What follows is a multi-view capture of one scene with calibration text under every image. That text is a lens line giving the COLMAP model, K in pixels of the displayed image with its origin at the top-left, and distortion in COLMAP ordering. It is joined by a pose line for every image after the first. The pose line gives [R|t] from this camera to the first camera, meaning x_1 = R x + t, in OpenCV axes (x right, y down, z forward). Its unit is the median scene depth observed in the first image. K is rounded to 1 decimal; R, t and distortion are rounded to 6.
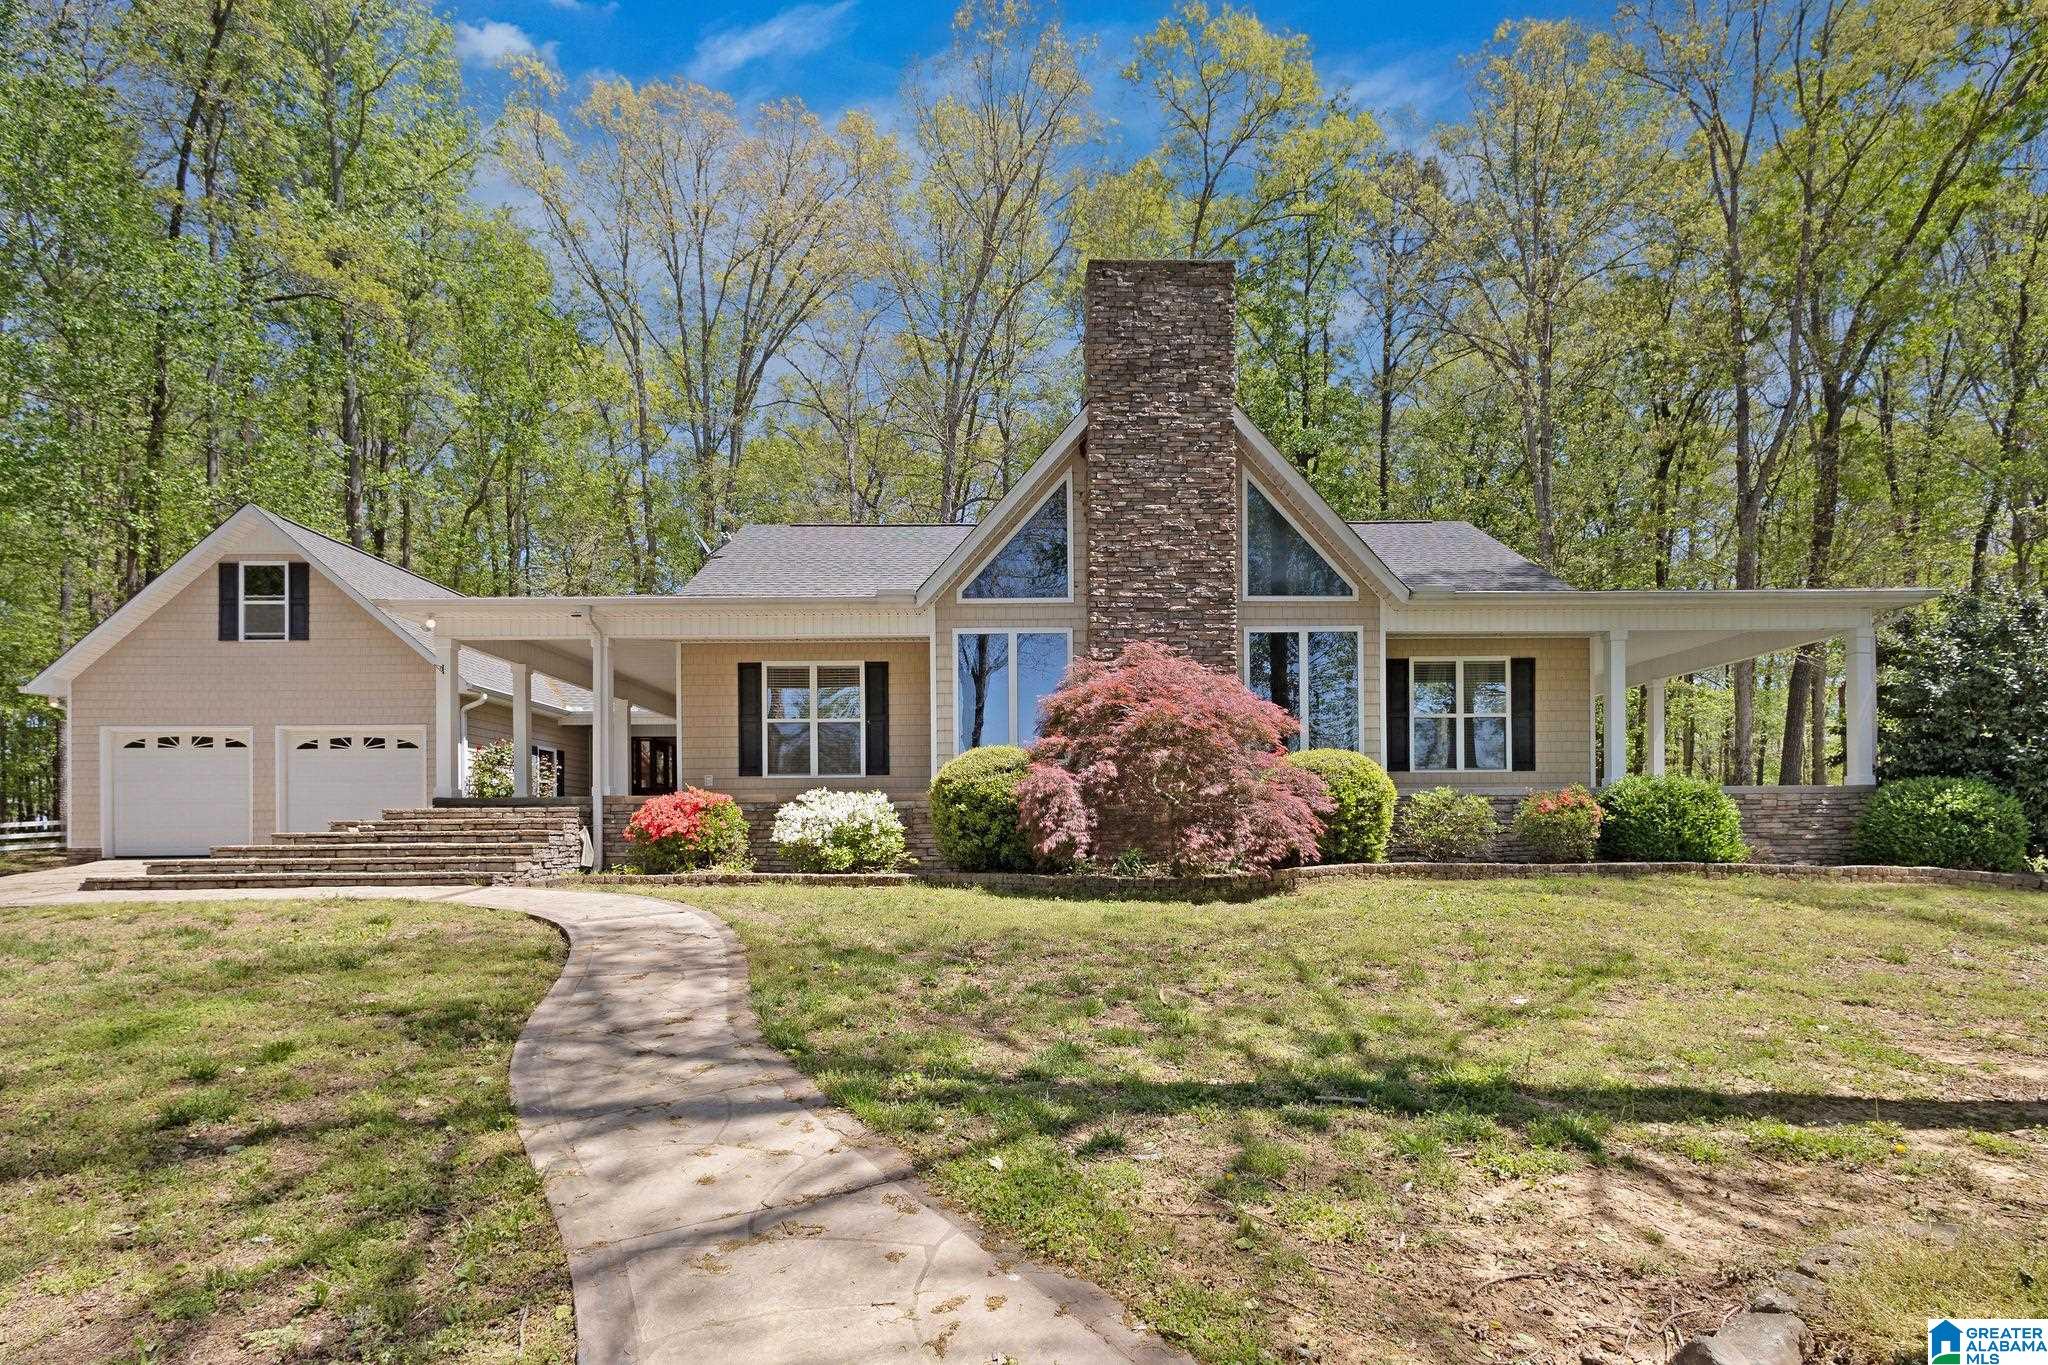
lens RADIAL K [[982.6, 0, 1020.5], [0, 982.6, 682.0], [0, 0, 1]] dist [-0.000254, 0.000244]
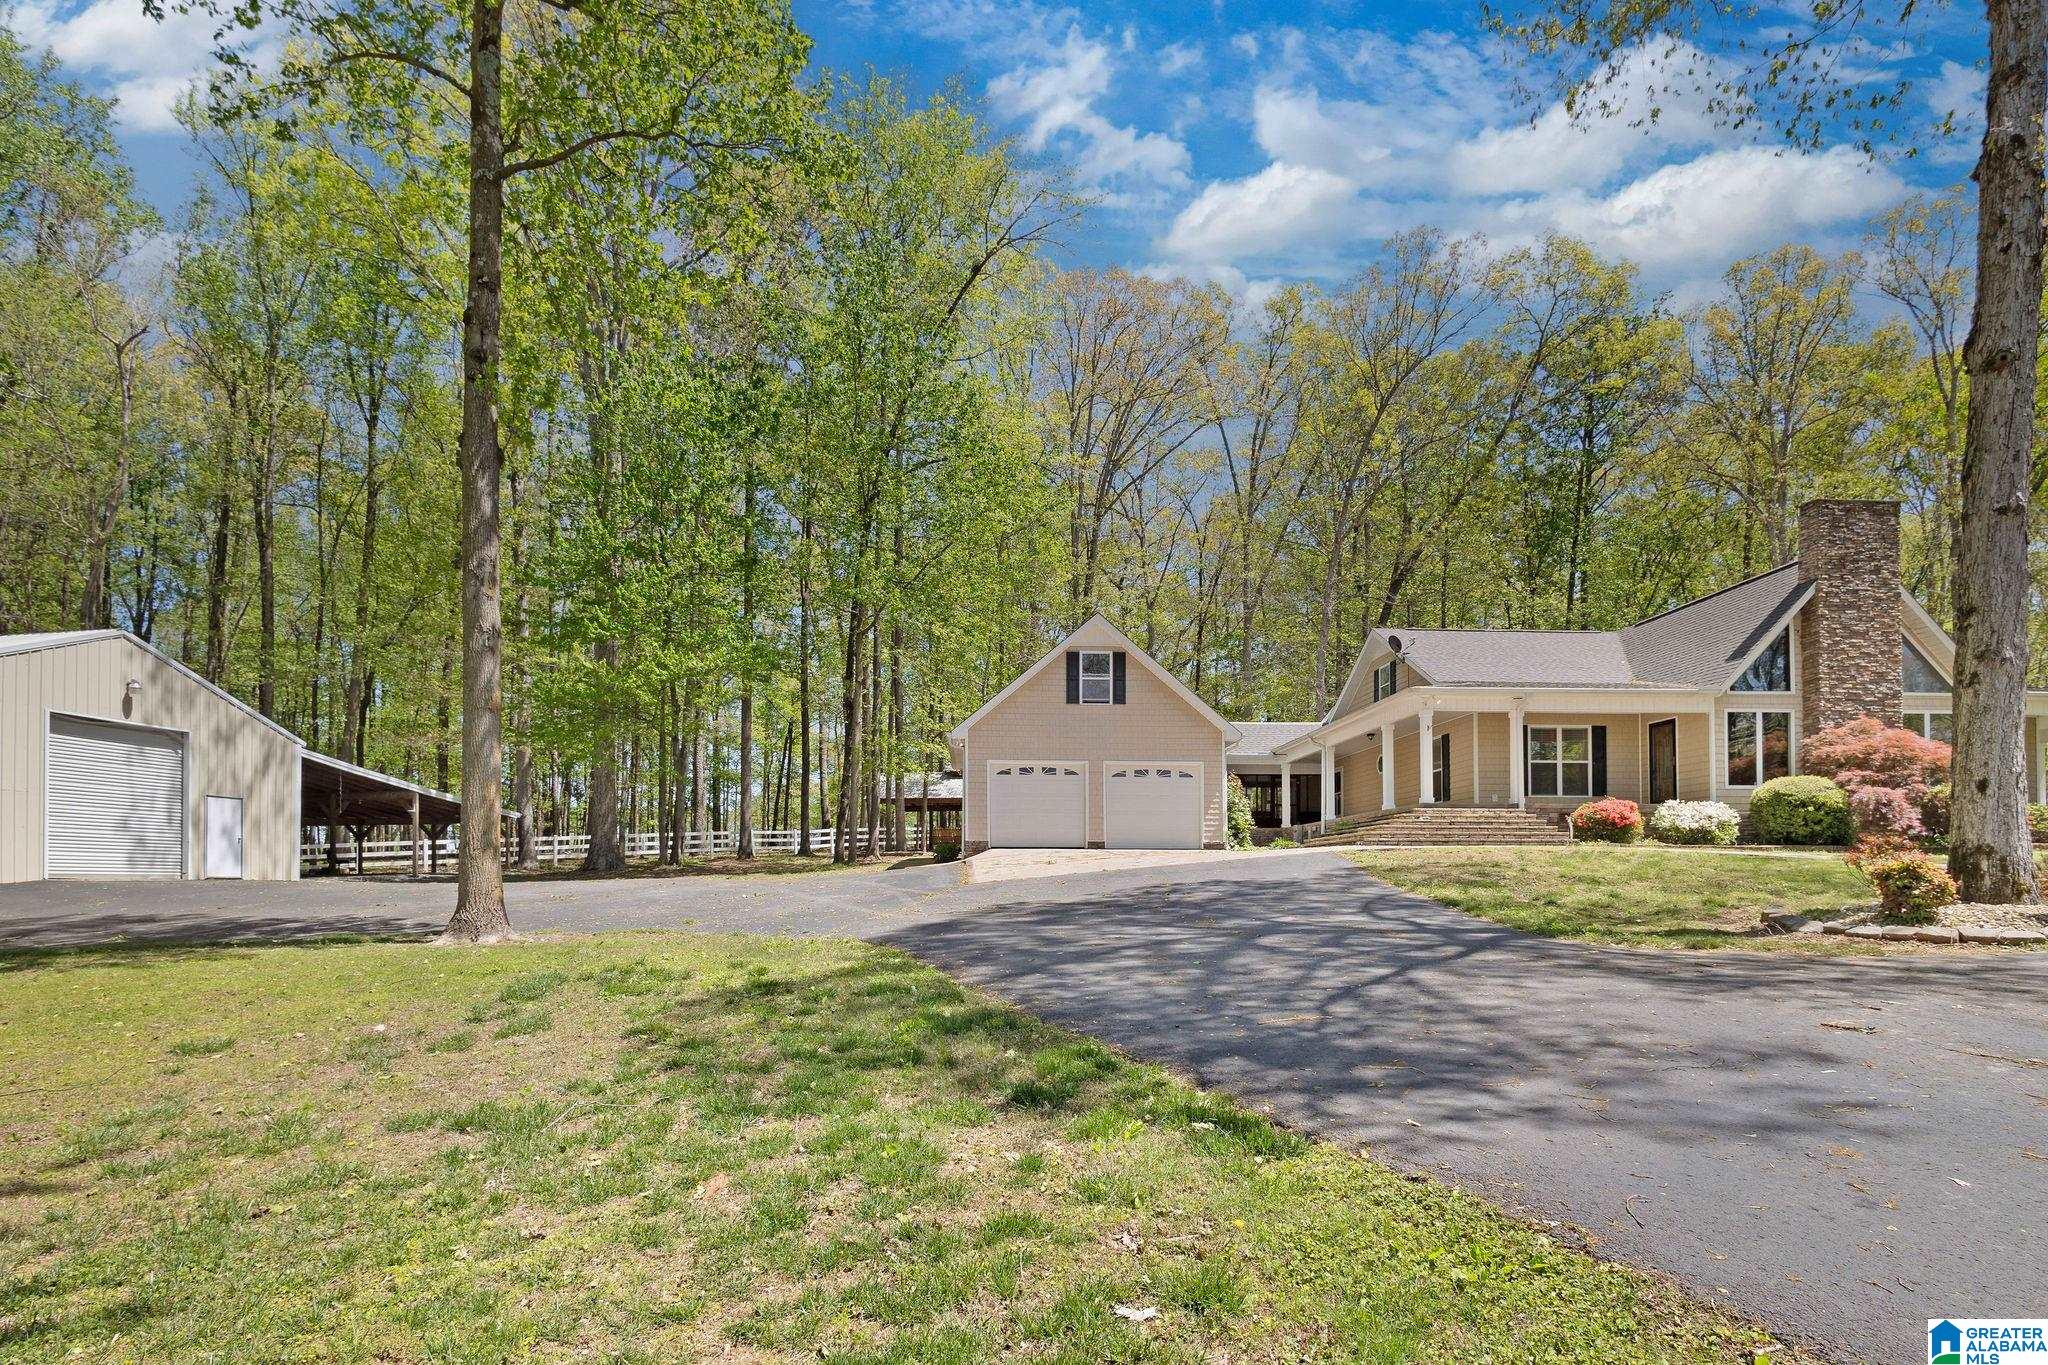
lens RADIAL K [[982.6, 0, 1027.7], [0, 982.6, 683.4], [0, 0, 1]] dist [-0.000254, 0.000244]
pose [[0.999548, 0.014422, -0.026390, -1.230164], [-0.015815, 0.998449, -0.053378, 0.012266], [0.025580, 0.053771, 0.998226, -0.735628]]
